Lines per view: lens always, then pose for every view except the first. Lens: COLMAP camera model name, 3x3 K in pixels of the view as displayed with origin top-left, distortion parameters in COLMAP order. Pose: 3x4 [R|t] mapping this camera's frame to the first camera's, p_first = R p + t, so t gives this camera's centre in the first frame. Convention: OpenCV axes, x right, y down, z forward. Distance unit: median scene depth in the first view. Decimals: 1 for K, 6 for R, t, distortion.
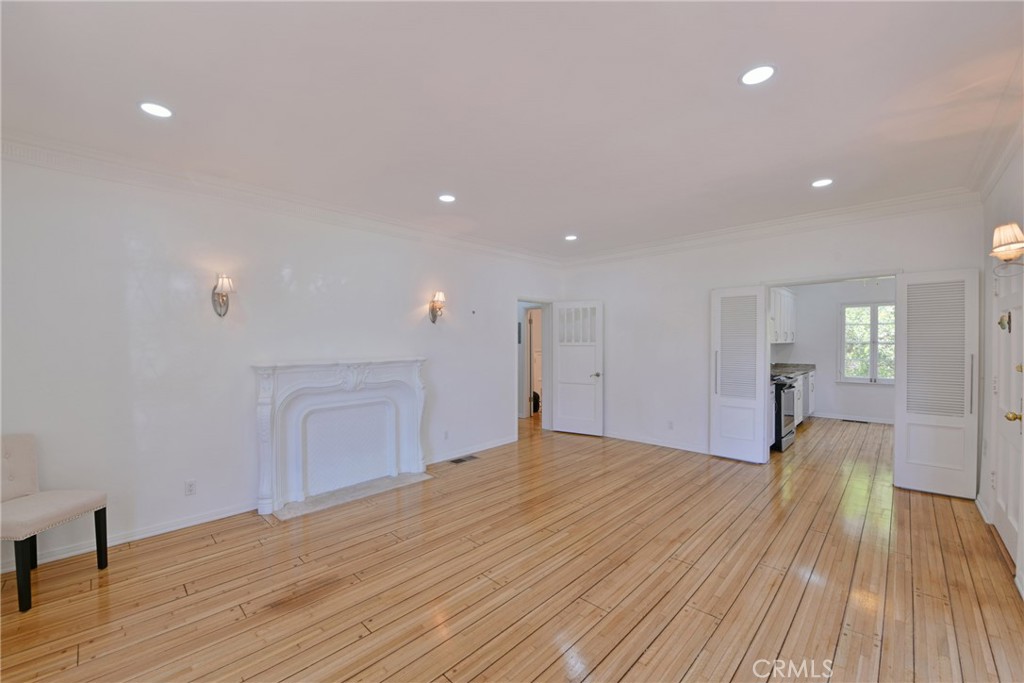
lens RADIAL K [[408.9, 0, 515.2], [0, 408.9, 345.3], [0, 0, 1]] dist [-0.014301, -0.002878]
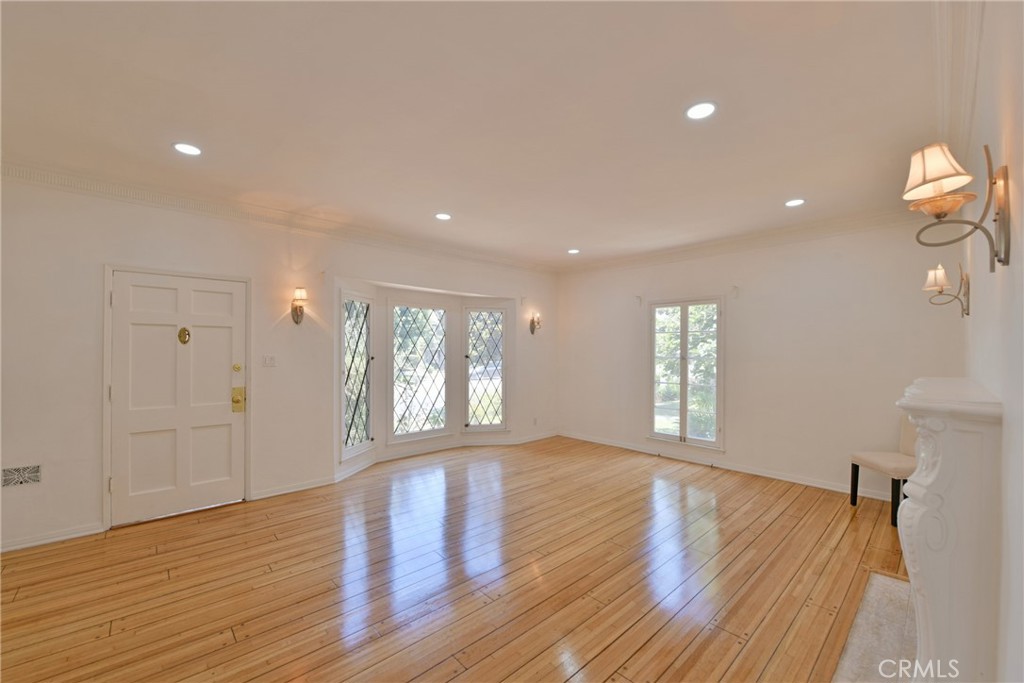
lens RADIAL K [[408.9, 0, 515.2], [0, 408.9, 345.3], [0, 0, 1]] dist [-0.014301, -0.002878]
pose [[-0.998490, 0.002814, 0.054864, 0.070938], [0.002770, 0.999996, -0.000889, -0.015299], [-0.054866, -0.000736, -0.998493, 1.543761]]
